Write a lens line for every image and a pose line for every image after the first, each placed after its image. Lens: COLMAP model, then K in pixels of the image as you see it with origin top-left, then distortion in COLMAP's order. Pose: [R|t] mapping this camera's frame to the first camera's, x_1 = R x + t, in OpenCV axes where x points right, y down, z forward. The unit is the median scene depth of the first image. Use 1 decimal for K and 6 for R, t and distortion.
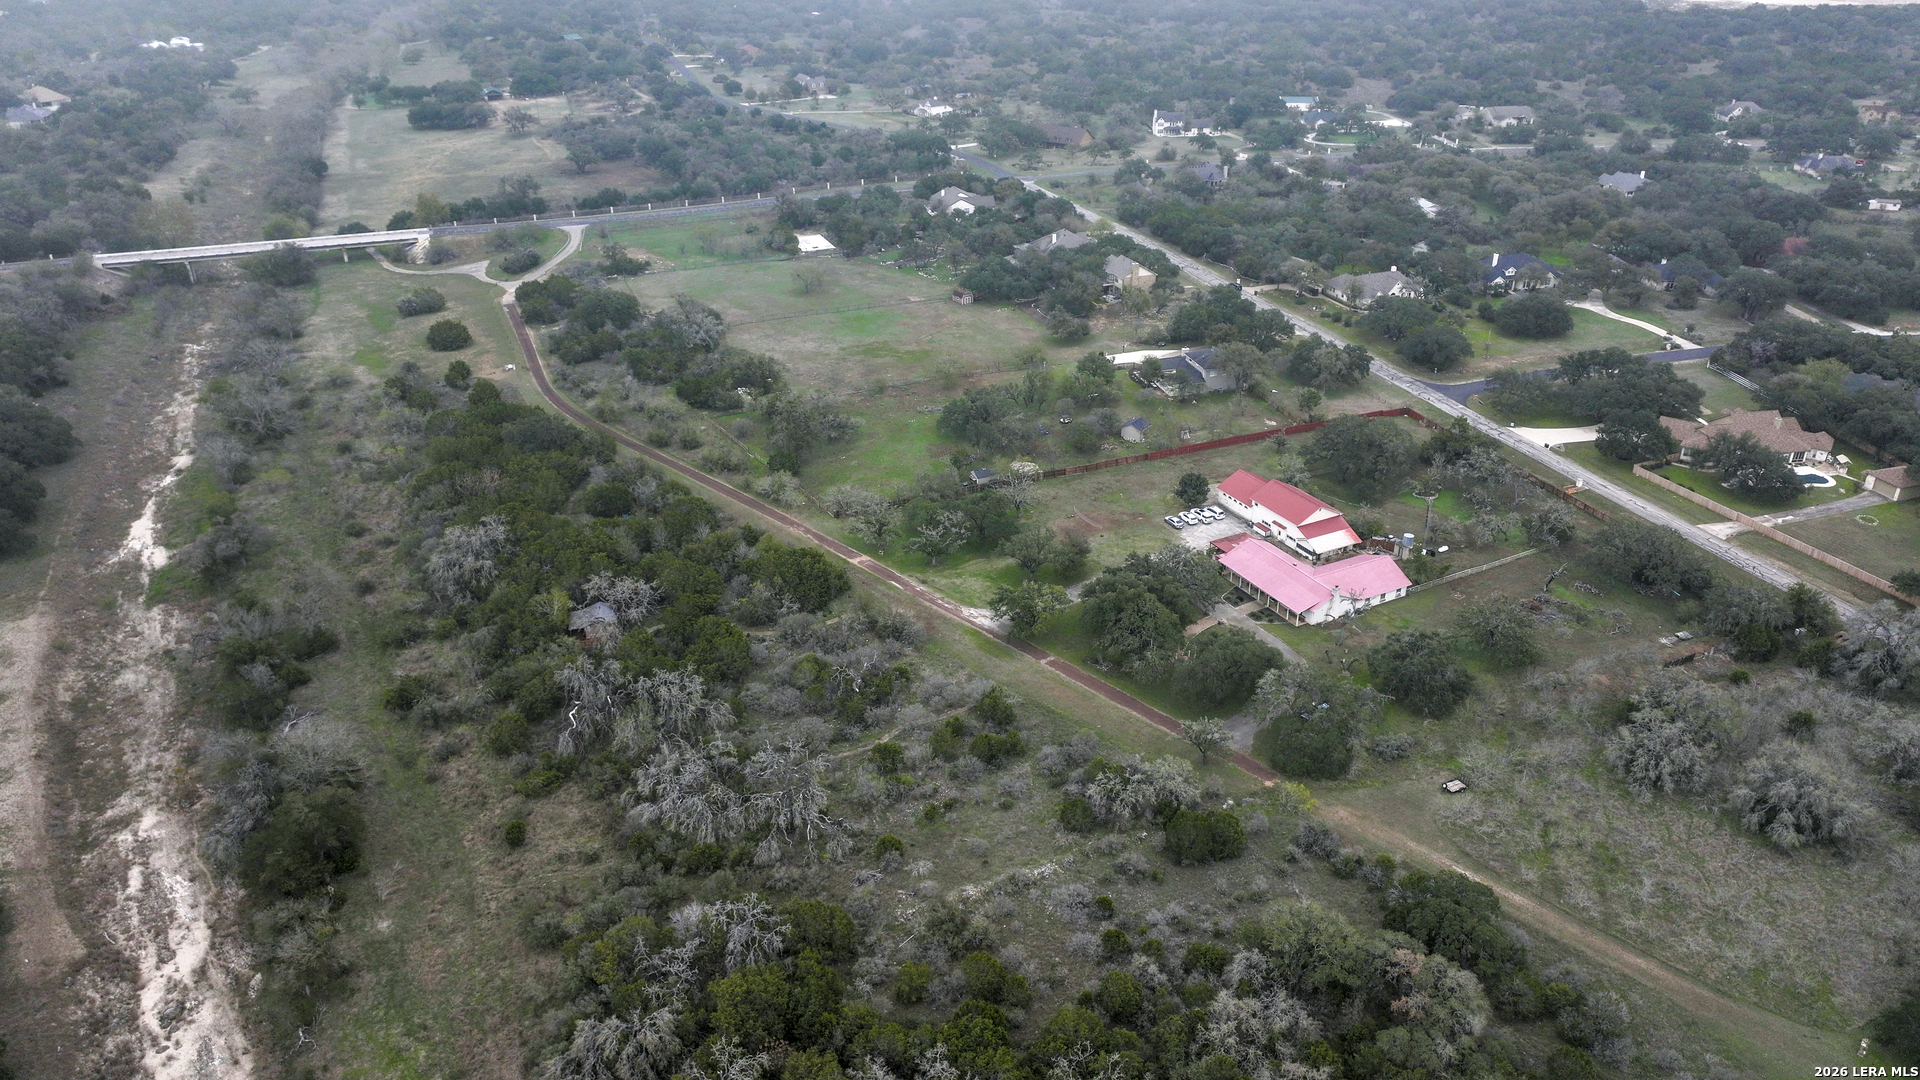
lens RADIAL K [[1369.7, 0, 971.7], [0, 1369.7, 542.8], [0, 0, 1]] dist [0.002381, -0.001018]
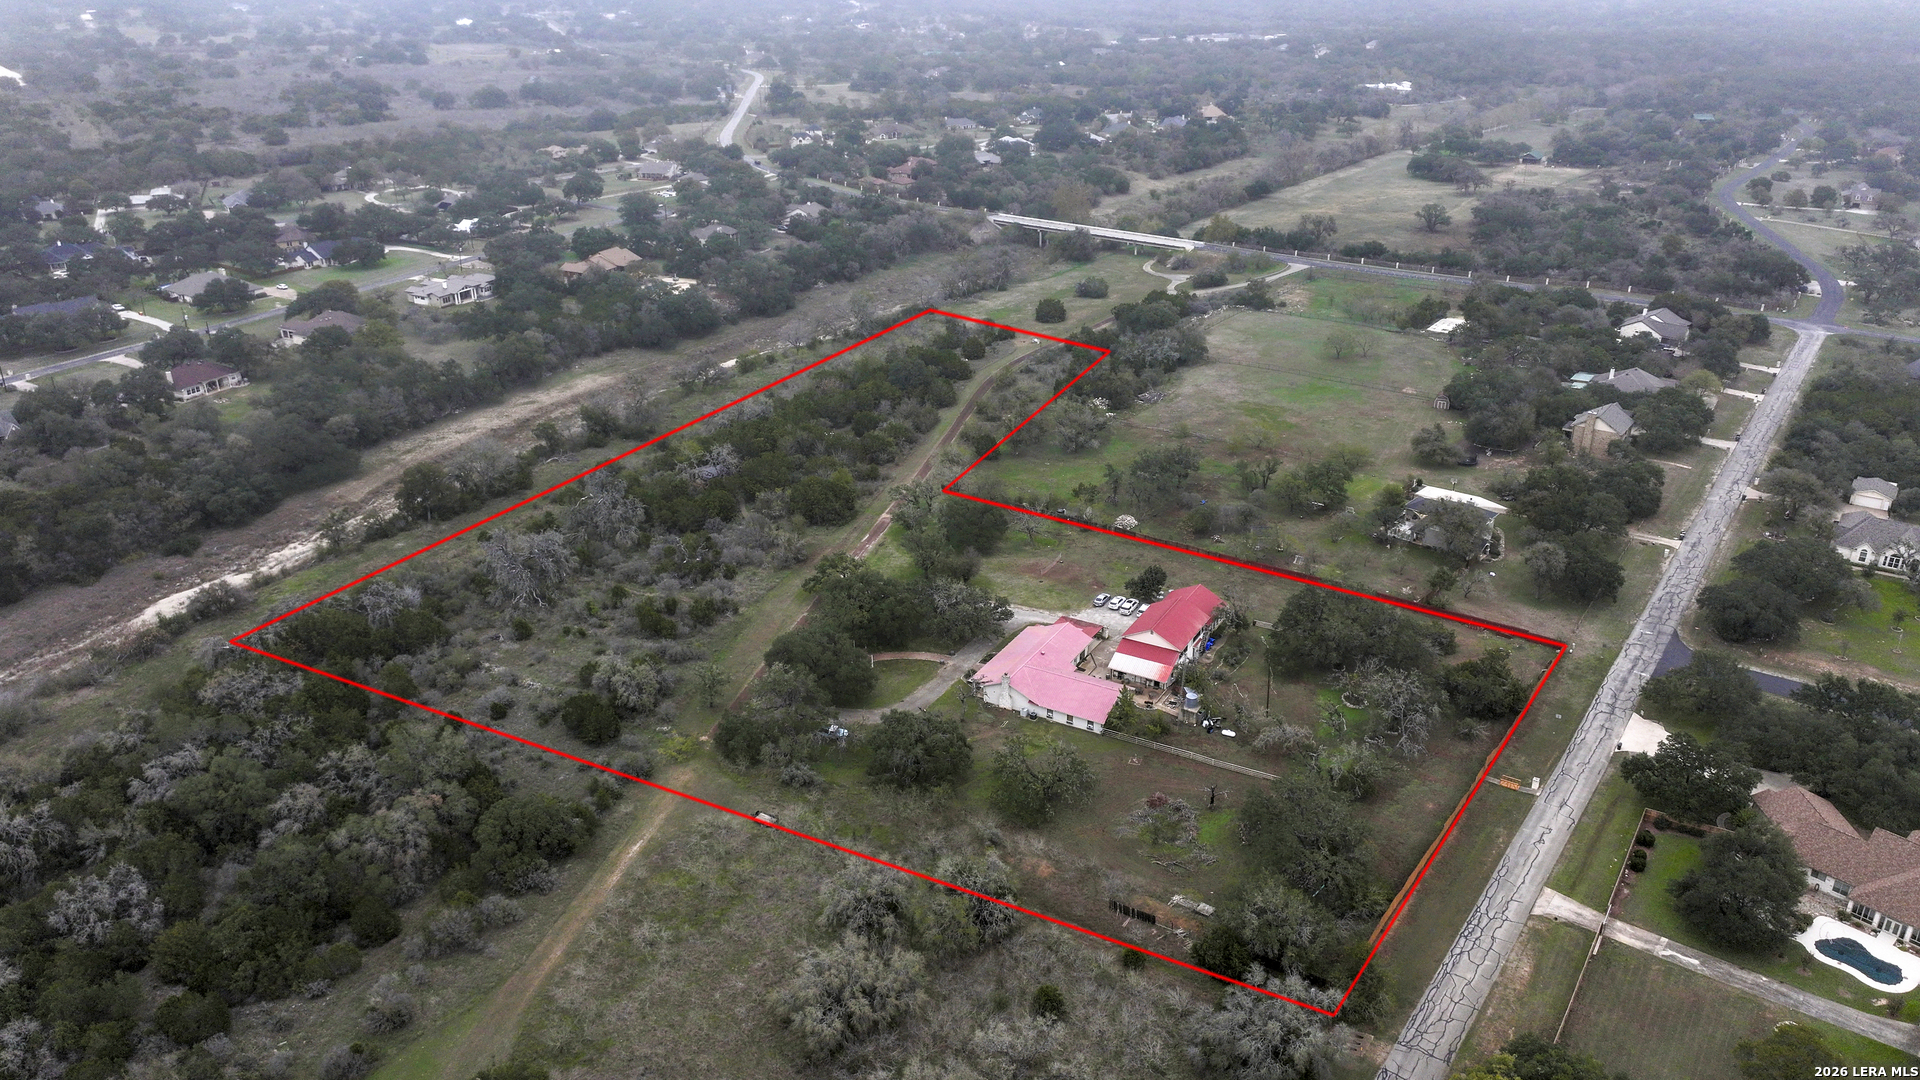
lens RADIAL K [[1369.7, 0, 971.7], [0, 1369.7, 542.8], [0, 0, 1]] dist [0.002381, -0.001018]
pose [[0.532598, 0.345952, -0.772436, 0.690400], [-0.377955, 0.913810, 0.148667, -0.133673], [0.757291, 0.212766, 0.617447, 0.261582]]
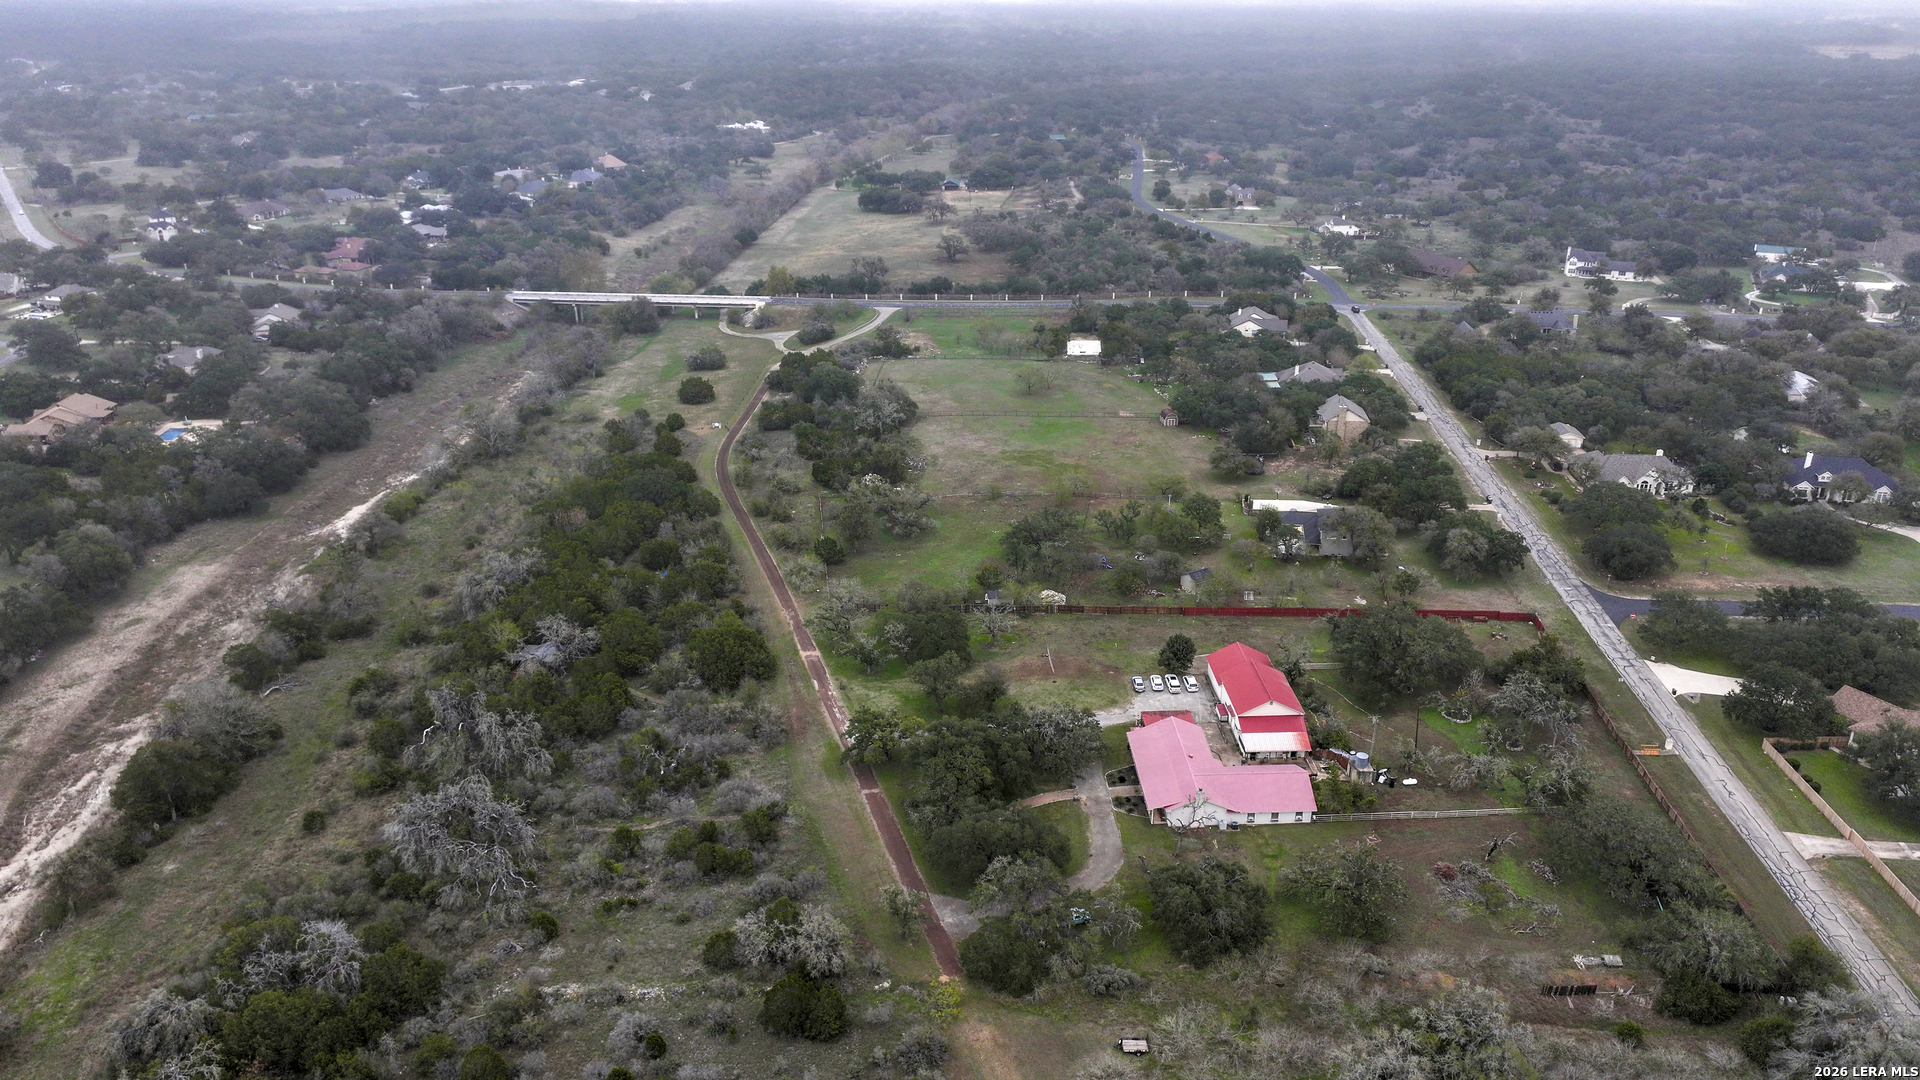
lens RADIAL K [[1369.7, 0, 971.7], [0, 1369.7, 542.8], [0, 0, 1]] dist [0.002381, -0.001018]
pose [[0.900153, 0.167848, -0.401934, 0.327495], [-0.195168, 0.980379, -0.027684, -0.049507], [0.389401, 0.103364, 0.915250, 0.095302]]
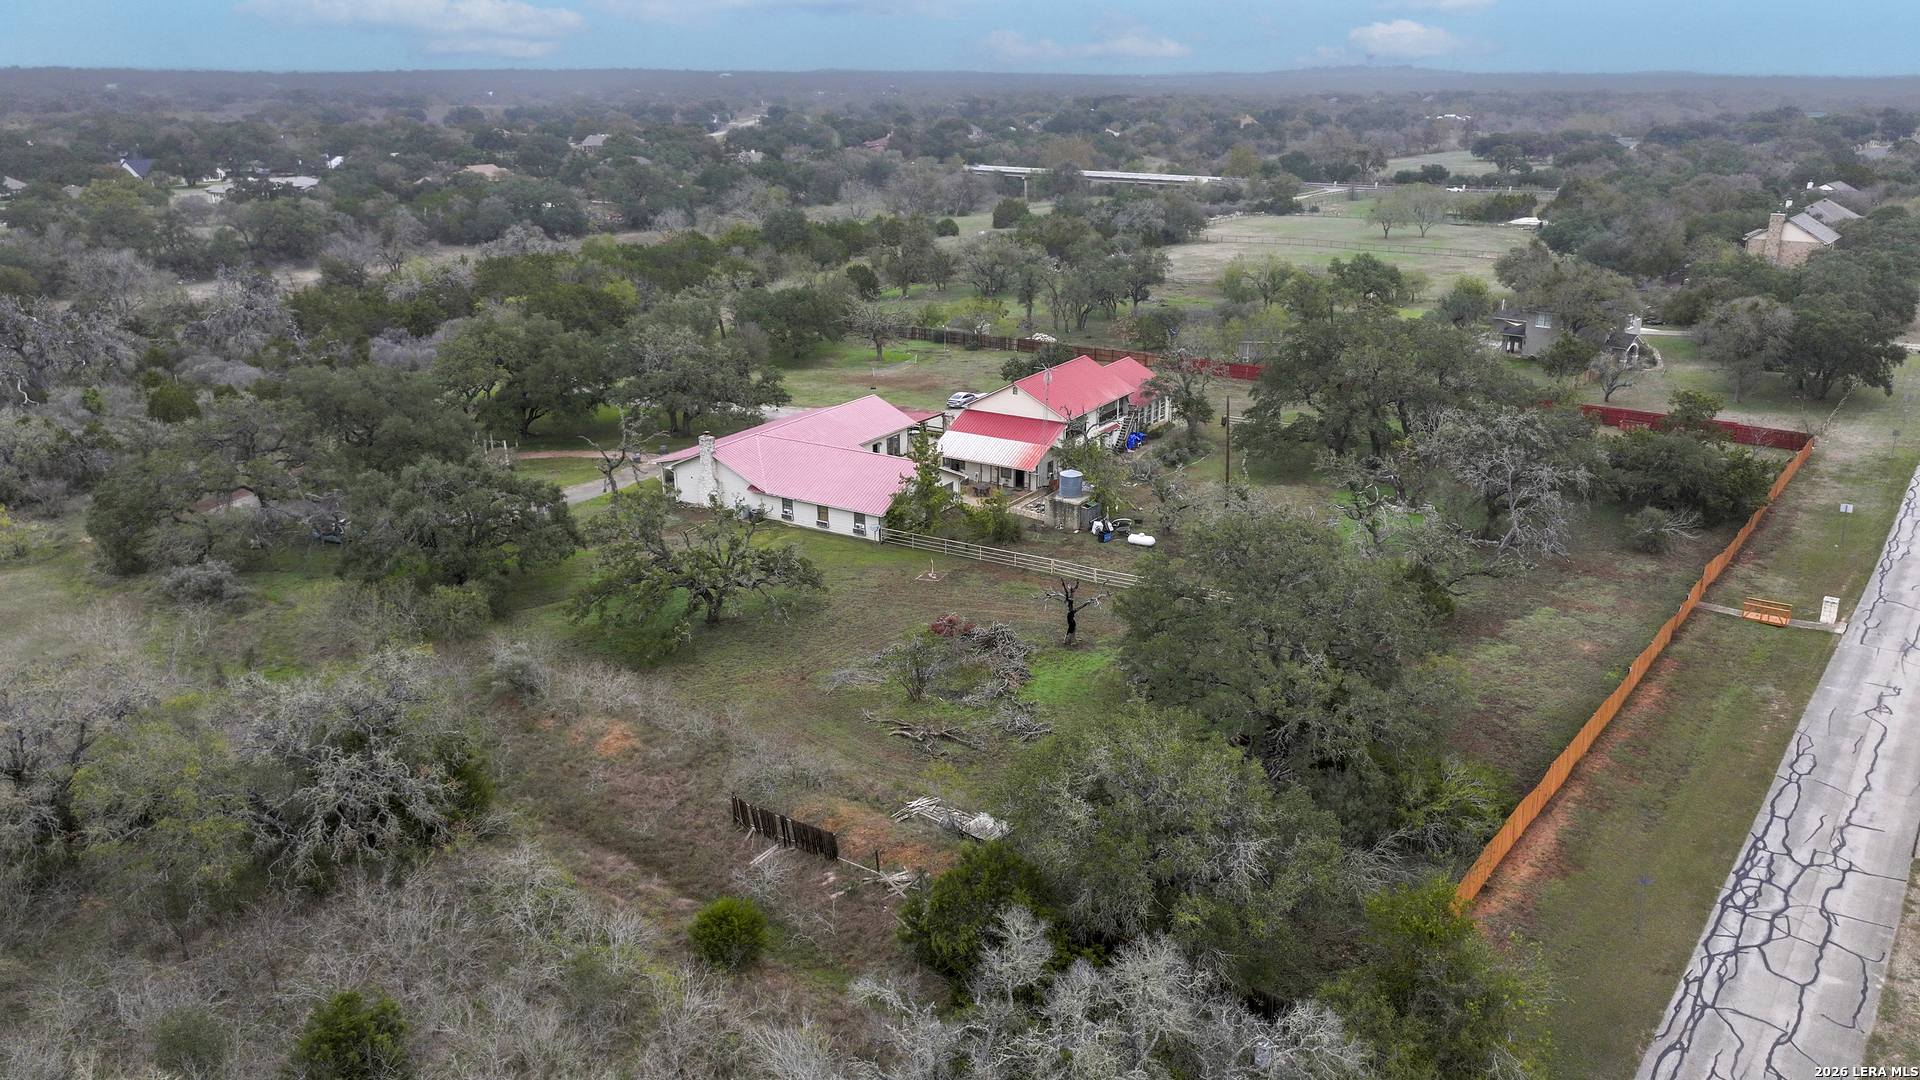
lens RADIAL K [[1369.7, 0, 971.7], [0, 1369.7, 542.8], [0, 0, 1]] dist [0.002381, -0.001018]
pose [[0.494765, 0.280351, -0.822563, 0.517480], [-0.388737, 0.917952, 0.079040, -0.005657], [0.777233, 0.280654, 0.563154, 0.578142]]
